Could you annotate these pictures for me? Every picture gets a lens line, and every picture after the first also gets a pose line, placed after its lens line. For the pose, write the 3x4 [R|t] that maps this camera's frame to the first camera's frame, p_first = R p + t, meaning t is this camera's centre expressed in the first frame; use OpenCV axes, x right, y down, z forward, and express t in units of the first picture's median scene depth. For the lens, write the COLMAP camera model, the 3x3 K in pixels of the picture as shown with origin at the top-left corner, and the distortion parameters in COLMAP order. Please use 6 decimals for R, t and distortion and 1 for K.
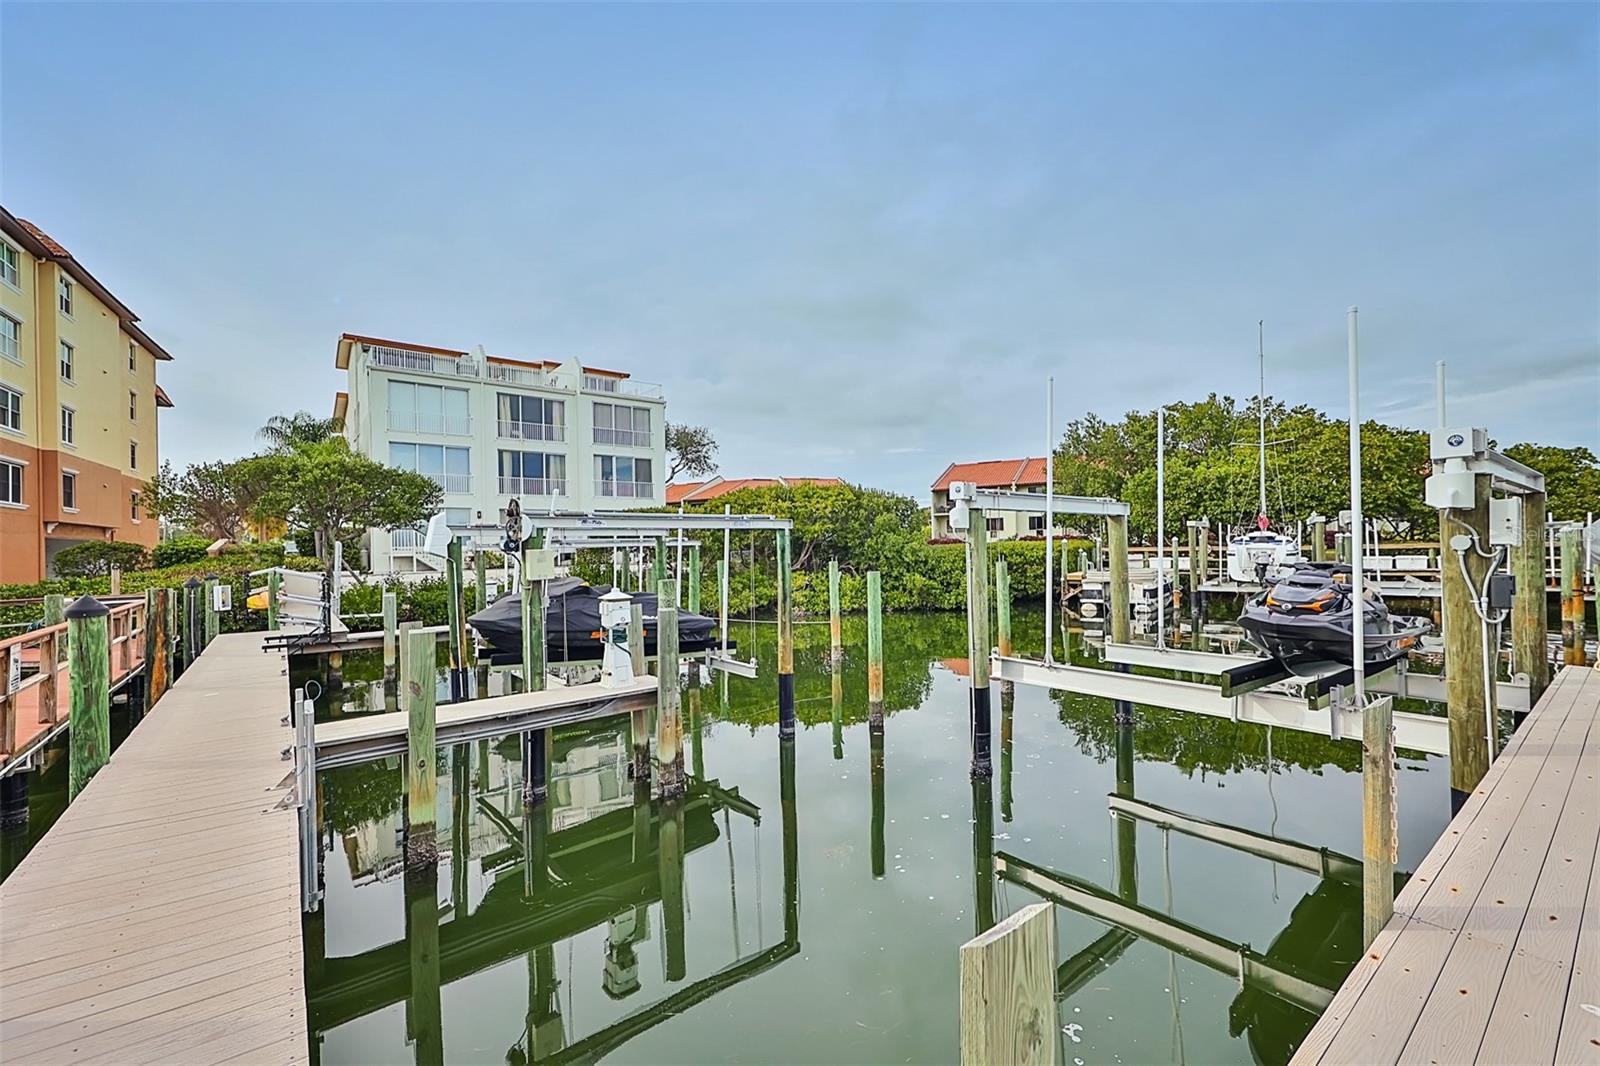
lens RADIAL K [[679.6, 0, 800.0], [0, 679.6, 533.0], [0, 0, 1]] dist [-0.000999, -0.000131]
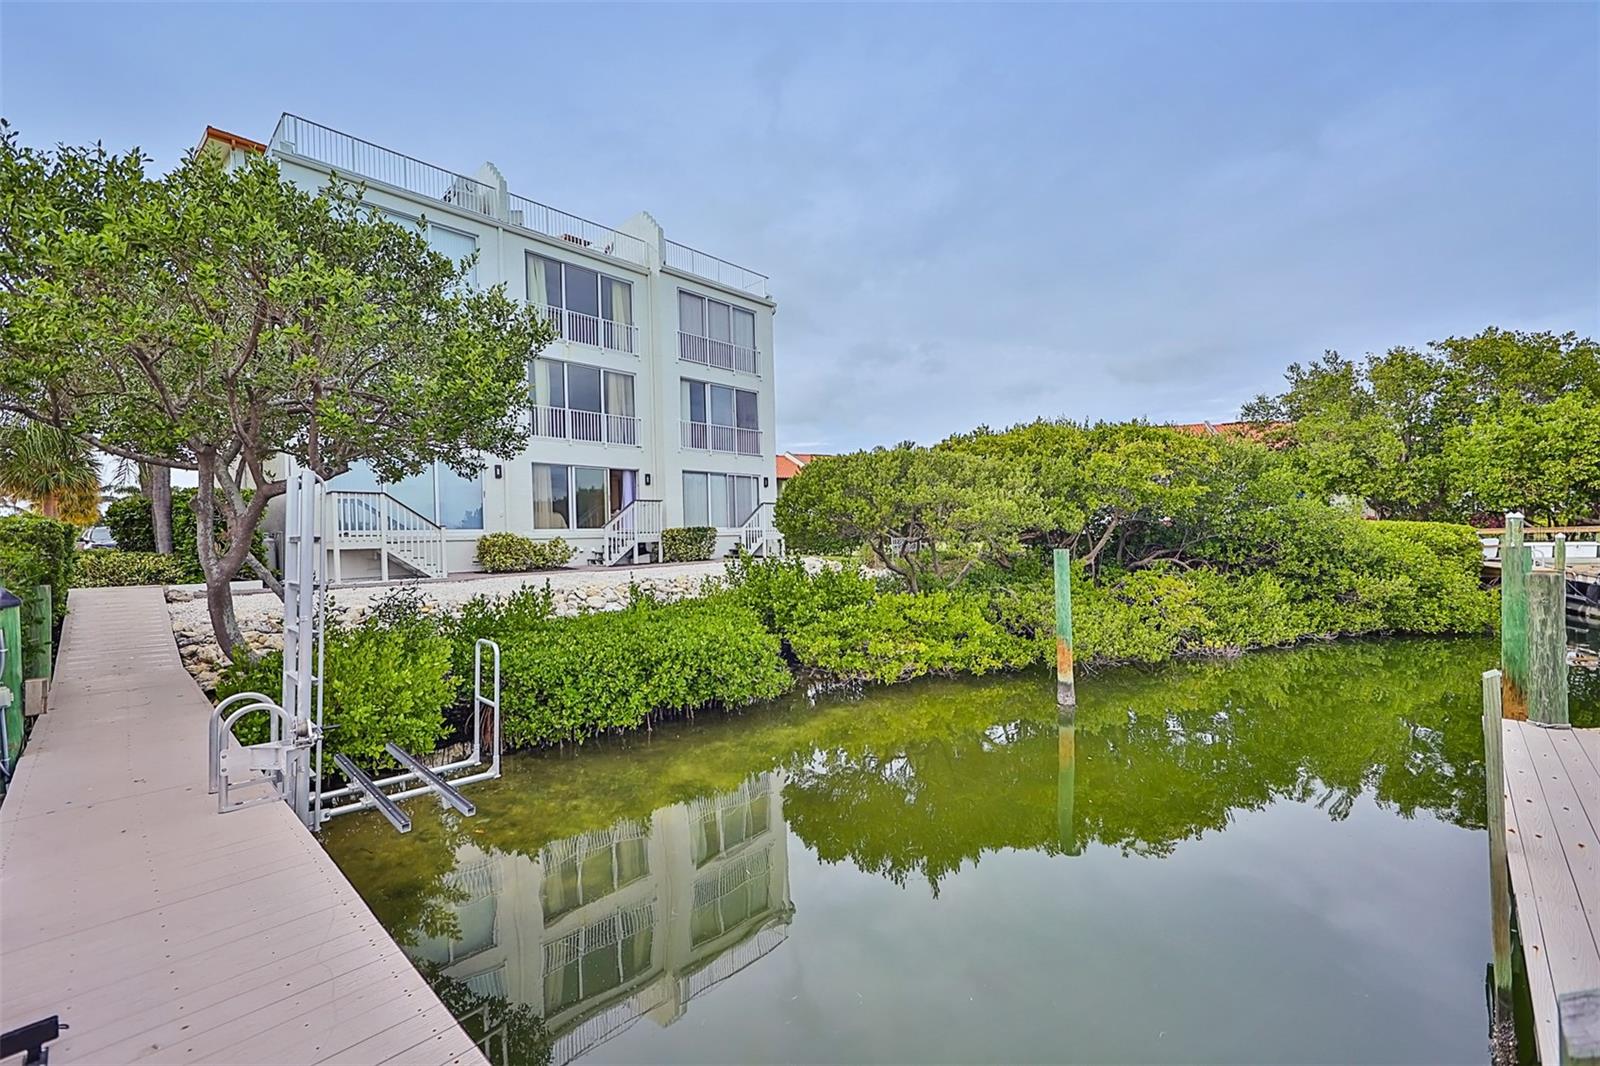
lens RADIAL K [[679.6, 0, 800.0], [0, 679.6, 533.0], [0, 0, 1]] dist [-0.000999, -0.000131]
pose [[0.991185, -0.006577, 0.132322, -0.282772], [0.006134, 0.999974, 0.003756, 0.019113], [-0.132343, -0.002911, 0.991200, 0.403278]]
